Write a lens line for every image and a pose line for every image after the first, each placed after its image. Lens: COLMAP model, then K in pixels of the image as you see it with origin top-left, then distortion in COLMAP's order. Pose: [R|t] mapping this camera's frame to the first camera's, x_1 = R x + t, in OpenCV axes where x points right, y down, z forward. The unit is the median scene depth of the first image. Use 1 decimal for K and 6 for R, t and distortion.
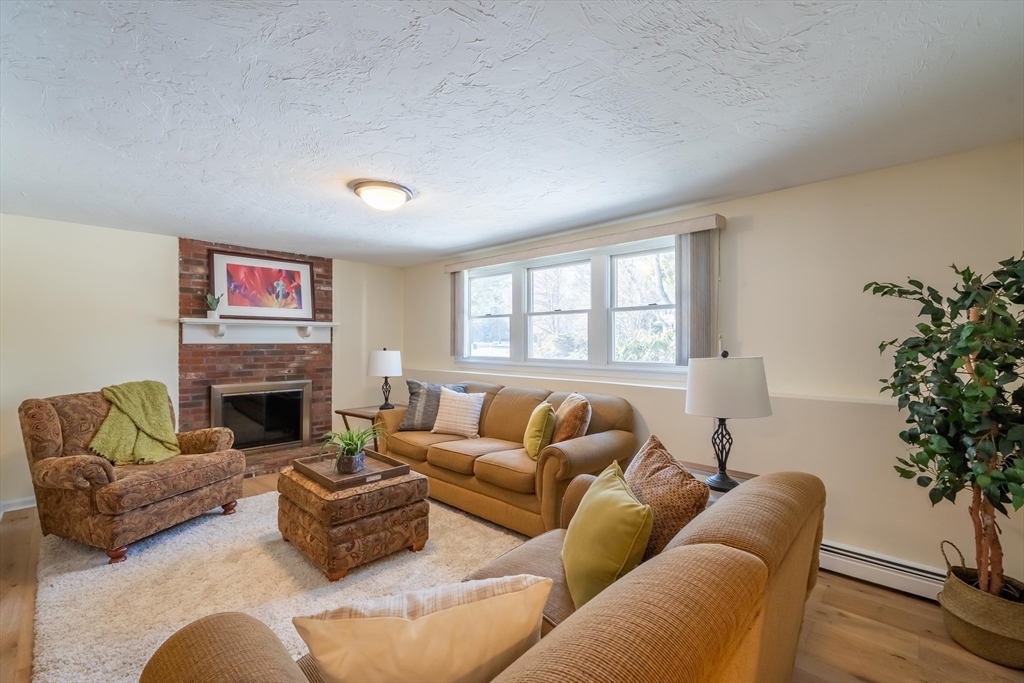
lens RADIAL K [[444.8, 0, 512.0], [0, 444.8, 341.5], [0, 0, 1]] dist [-0.001152, -0.000047]
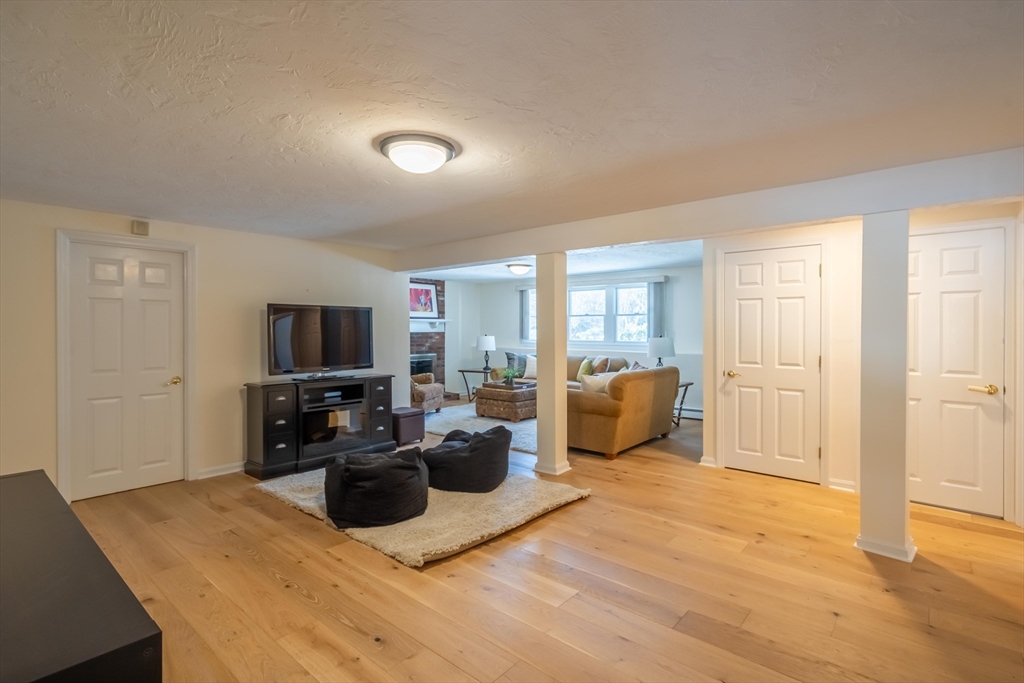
lens RADIAL K [[501.4, 0, 497.3], [0, 501.4, 334.4], [0, 0, 1]] dist [0.016608, -0.000054]
pose [[0.999557, -0.002801, 0.029624, -0.314833], [0.002395, 0.999903, 0.013729, -0.014022], [-0.029660, -0.013652, 0.999467, -1.031641]]
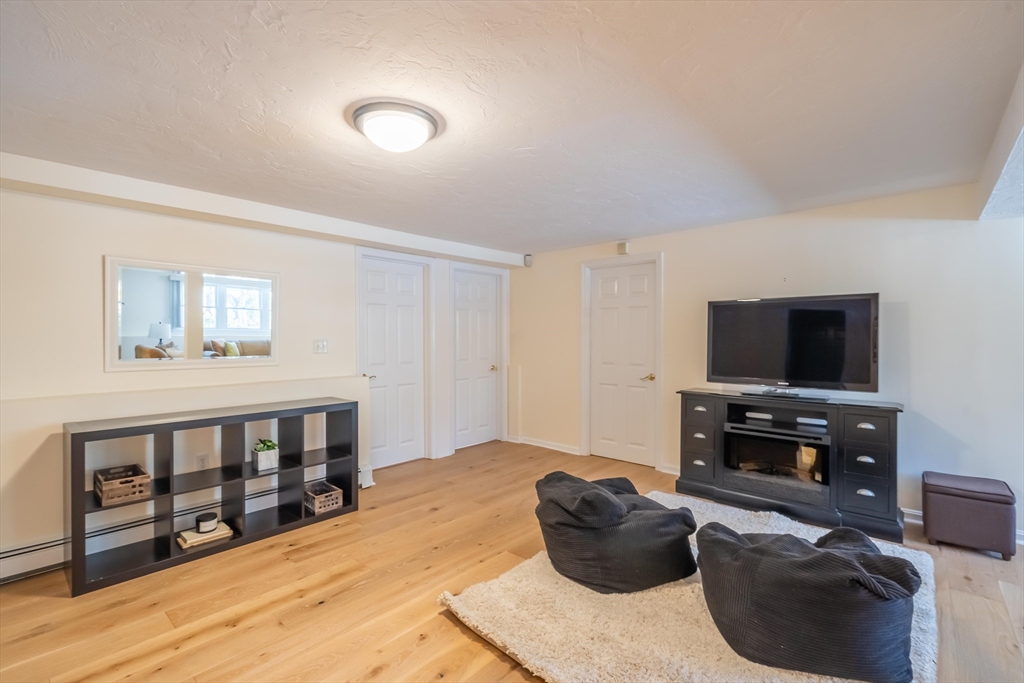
lens RADIAL K [[454.7, 0, 508.3], [0, 454.7, 332.2], [0, 0, 1]] dist [-0.001027, -0.000164]
pose [[0.033765, -0.013925, -0.999333, 0.089863], [0.001293, 0.999903, -0.013889, 0.004074], [0.999429, -0.000824, 0.033779, -0.347385]]
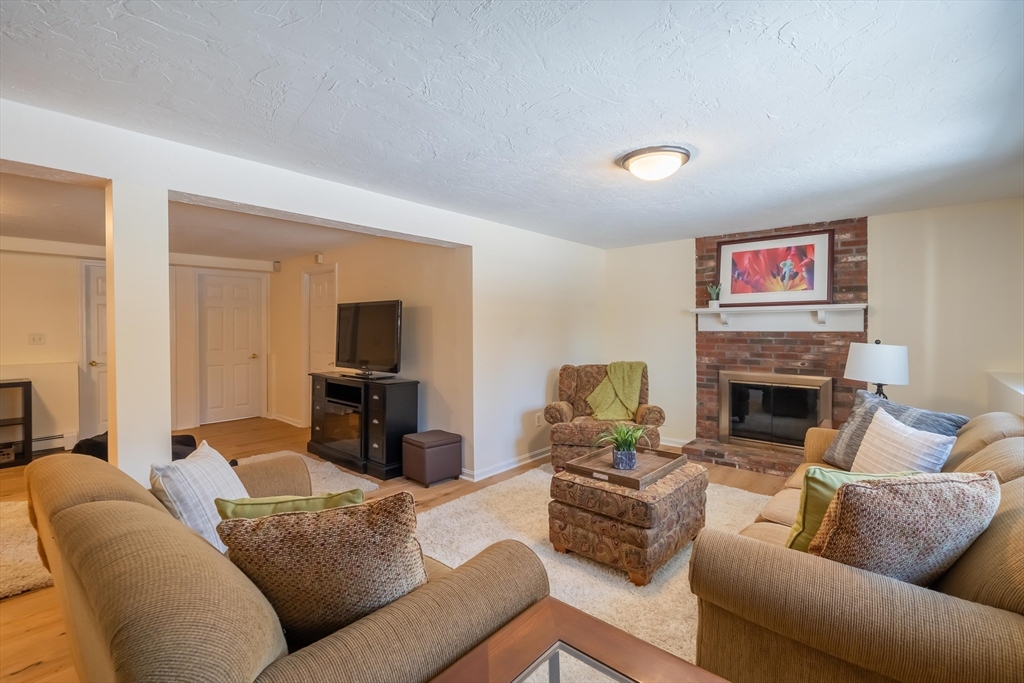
lens RADIAL K [[454.7, 0, 508.3], [0, 454.7, 332.2], [0, 0, 1]] dist [-0.001027, -0.000164]
pose [[0.051913, 0.011672, -0.998583, 0.377012], [0.005853, 0.999911, 0.011992, -0.008772], [0.998634, -0.006467, 0.051840, 0.435979]]
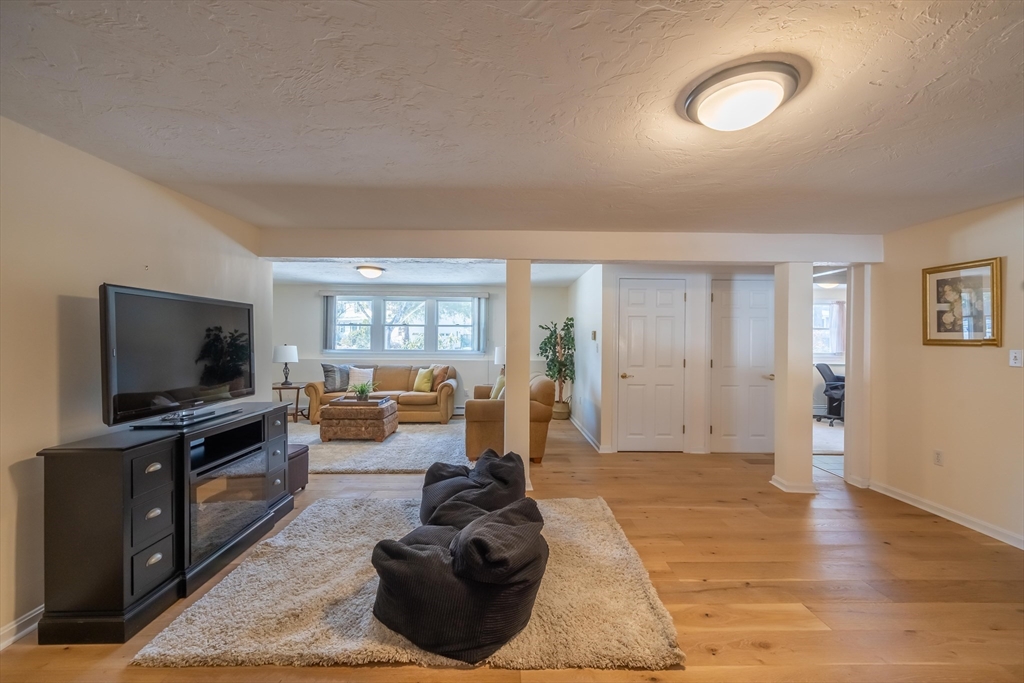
lens RADIAL K [[419.0, 0, 509.0], [0, 419.0, 341.1], [0, 0, 1]] dist [0.001292, 0.000250]
pose [[0.716788, 0.001216, 0.697290, -0.779453], [-0.008007, 0.999947, 0.006487, -0.011232], [-0.697245, -0.010233, 0.716760, -0.565981]]
